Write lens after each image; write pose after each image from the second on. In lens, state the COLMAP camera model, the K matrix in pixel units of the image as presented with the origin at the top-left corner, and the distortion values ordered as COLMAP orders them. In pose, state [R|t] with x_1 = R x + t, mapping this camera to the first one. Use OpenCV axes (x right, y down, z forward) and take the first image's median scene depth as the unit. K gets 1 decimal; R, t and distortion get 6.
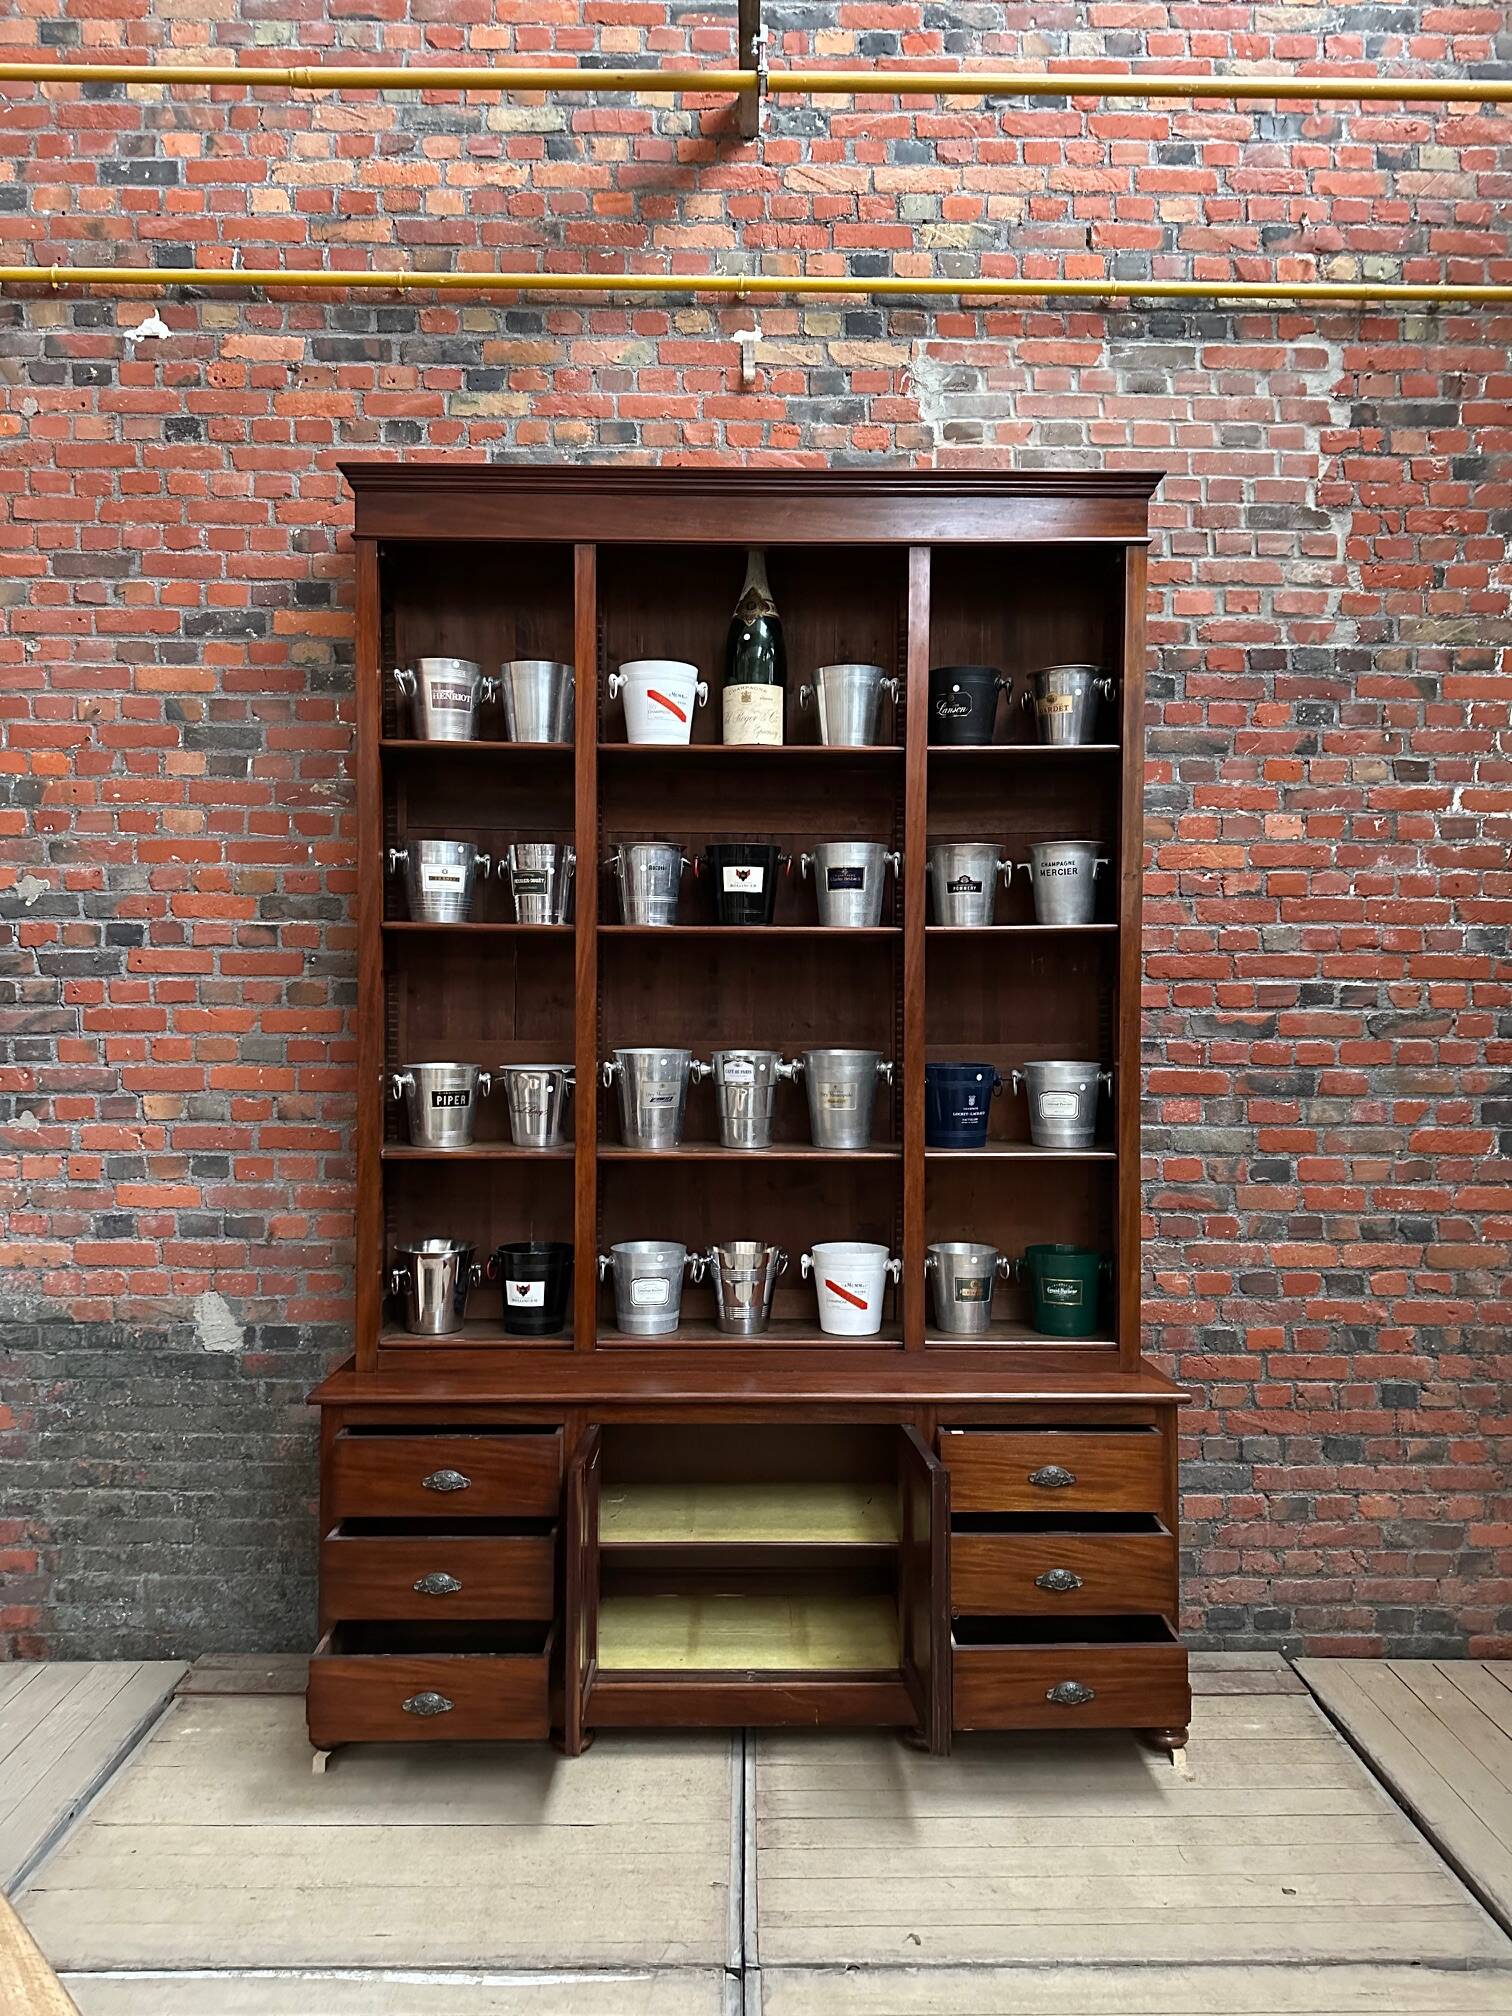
lens RADIAL K [[1423.8, 0, 752.1], [0, 1423.8, 1009.9], [0, 0, 1]] dist [0.030276, -0.033218]
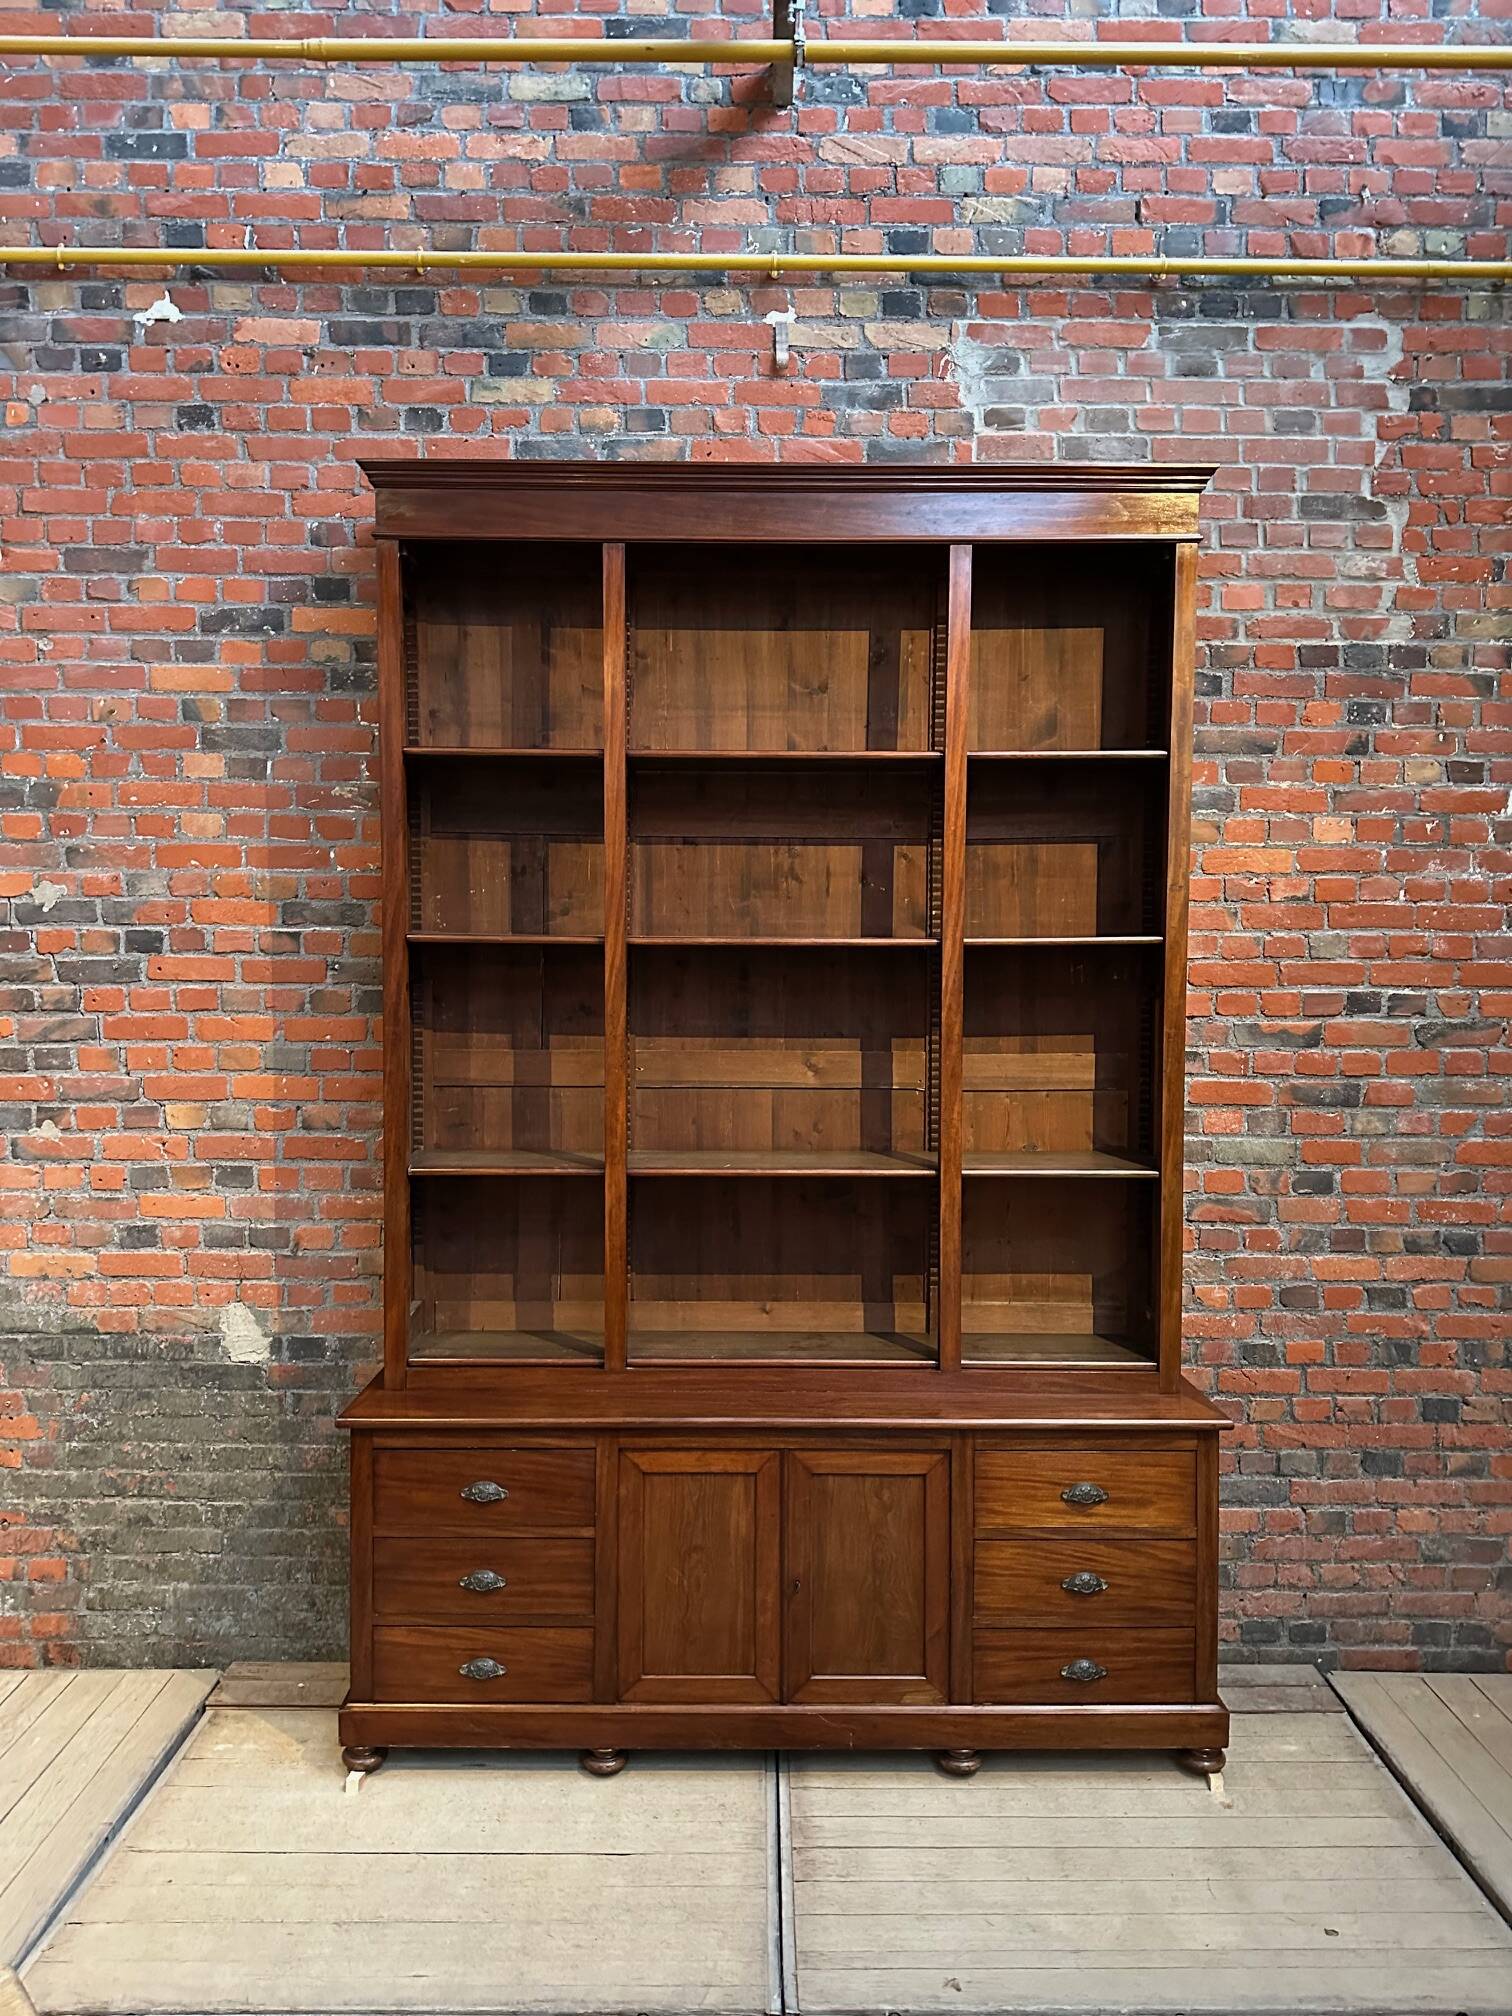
lens RADIAL K [[1423.8, 0, 753.6], [0, 1423.8, 1004.6], [0, 0, 1]] dist [0.030276, -0.033218]
pose [[0.999967, 0.001079, -0.007993, -0.013095], [-0.000766, 0.999235, 0.039110, -0.047720], [0.008029, -0.039103, 0.999203, 0.022555]]
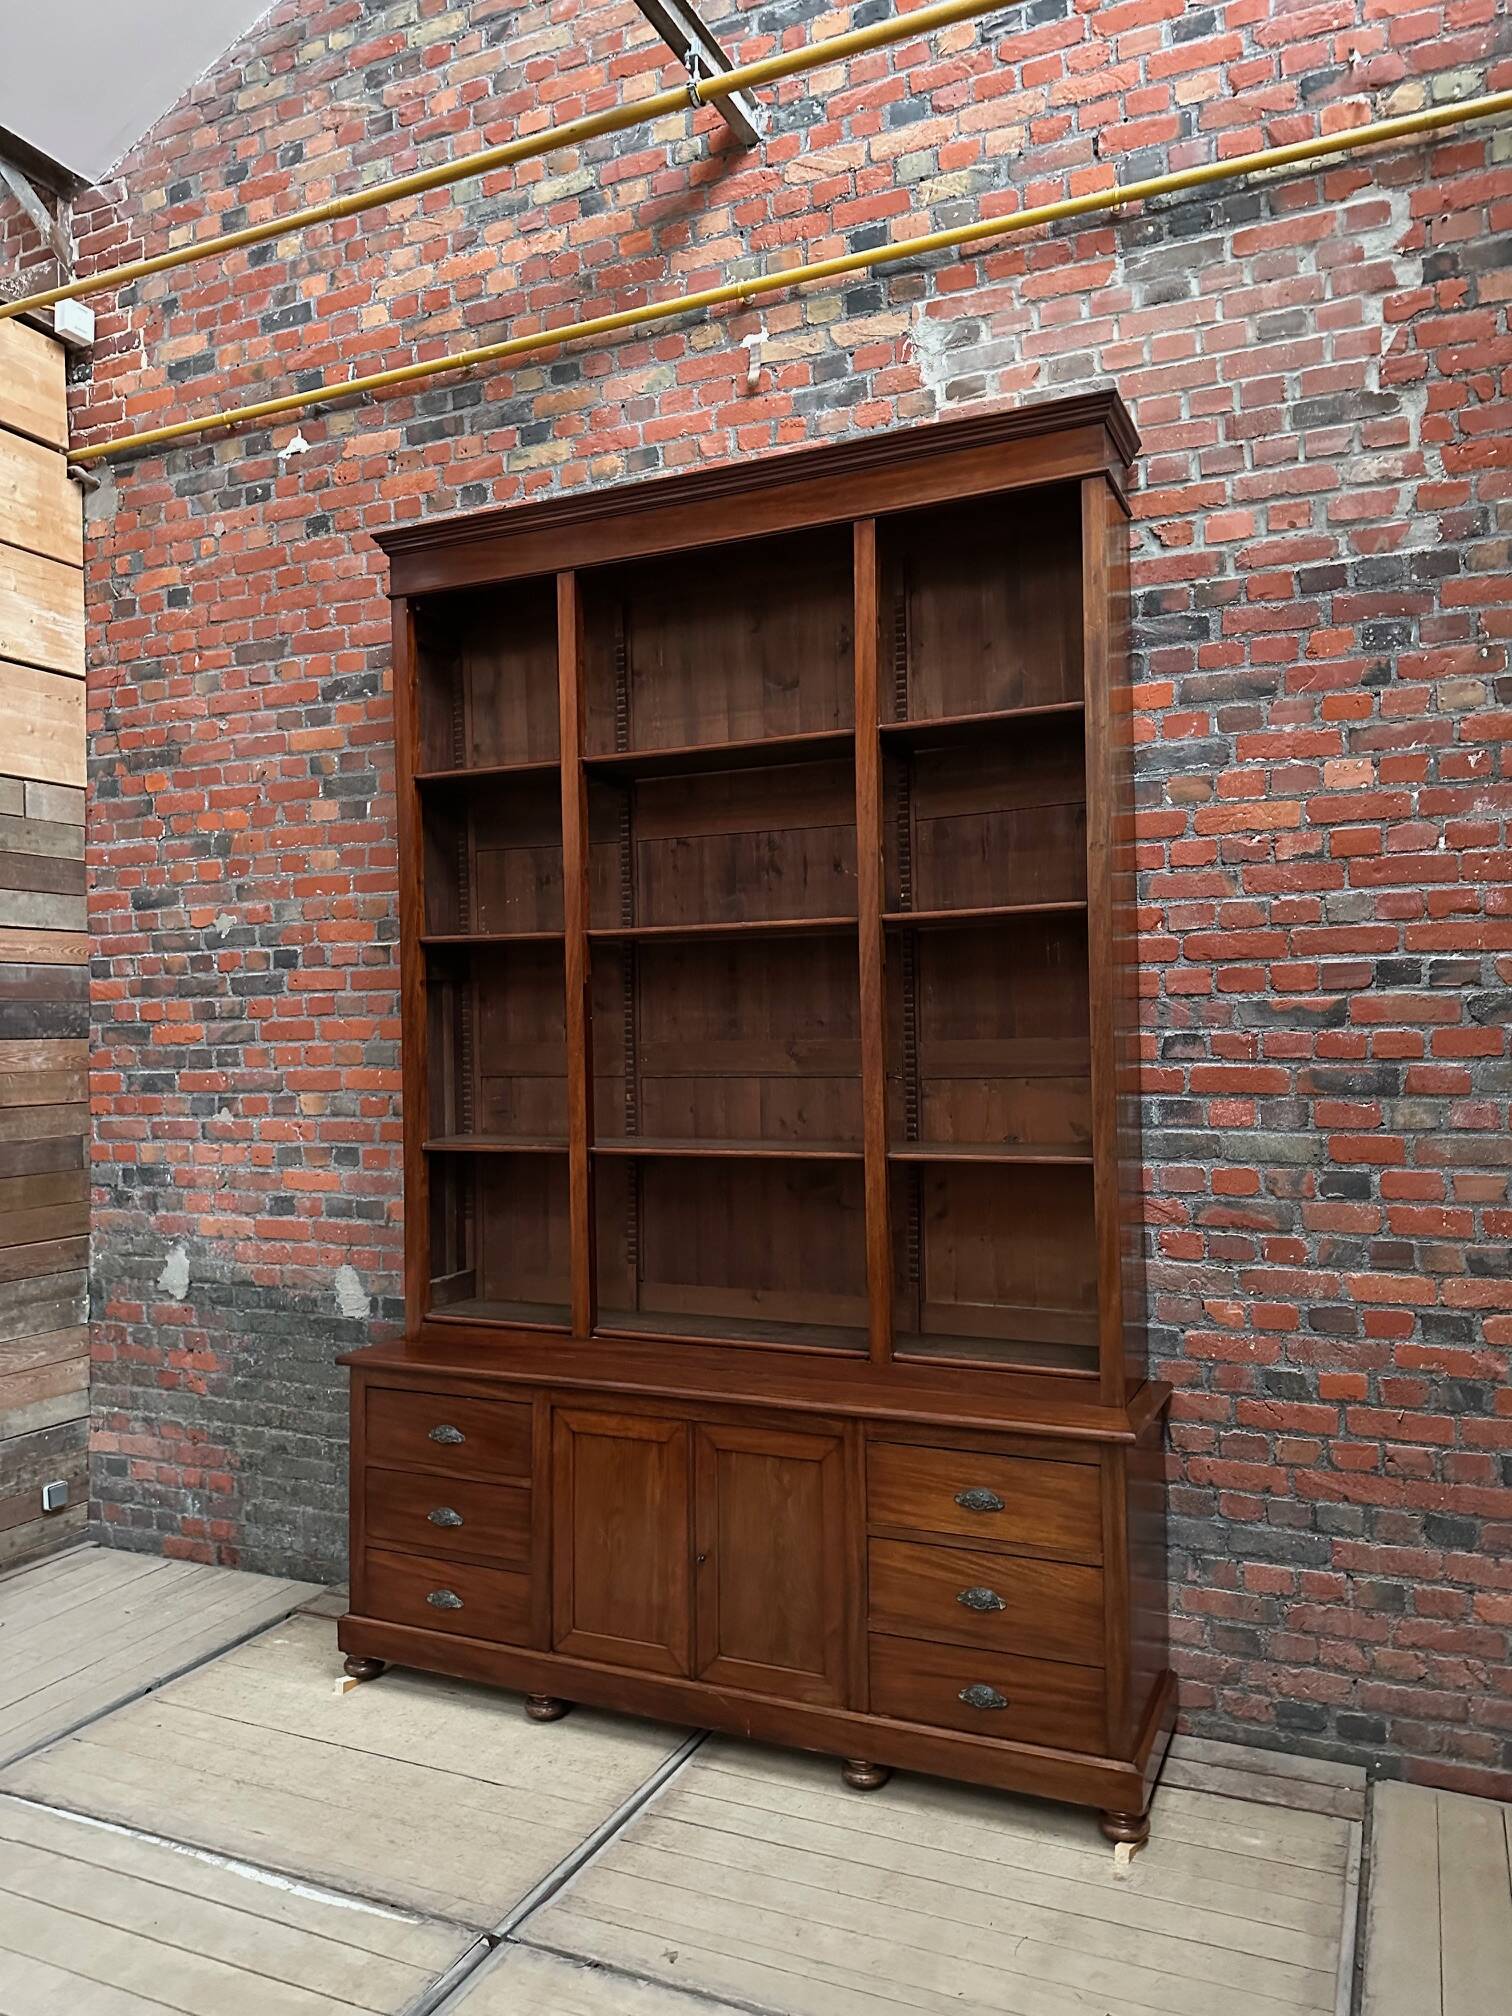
lens RADIAL K [[1423.8, 0, 756.8], [0, 1423.8, 1005.4], [0, 0, 1]] dist [0.030276, -0.033218]
pose [[0.905937, -0.026810, -0.422563, 0.410935], [0.018699, 0.999553, -0.023329, 0.020704], [0.422999, 0.013233, 0.906033, 0.095594]]
